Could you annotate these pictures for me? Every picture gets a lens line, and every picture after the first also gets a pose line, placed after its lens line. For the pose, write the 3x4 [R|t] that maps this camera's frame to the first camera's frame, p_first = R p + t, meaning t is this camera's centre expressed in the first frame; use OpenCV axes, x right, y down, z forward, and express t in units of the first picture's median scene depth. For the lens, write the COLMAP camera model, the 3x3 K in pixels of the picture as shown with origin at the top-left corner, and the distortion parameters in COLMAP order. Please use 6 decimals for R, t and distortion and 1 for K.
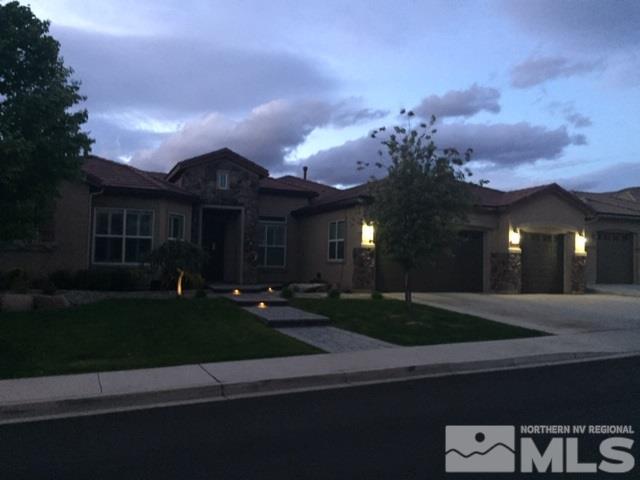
lens RADIAL K [[565.3, 0, 327.3], [0, 565.3, 238.8], [0, 0, 1]] dist [0.087578, 0.001360]
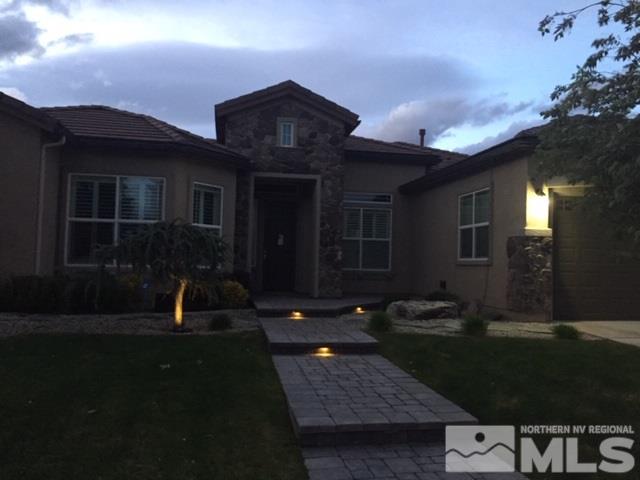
lens RADIAL K [[565.3, 0, 327.3], [0, 565.3, 238.8], [0, 0, 1]] dist [0.087578, 0.001360]
pose [[0.976646, -0.010419, -0.214604, -0.005792], [0.009380, 0.999939, -0.005855, 0.018940], [0.214652, 0.003705, 0.976684, 0.410766]]
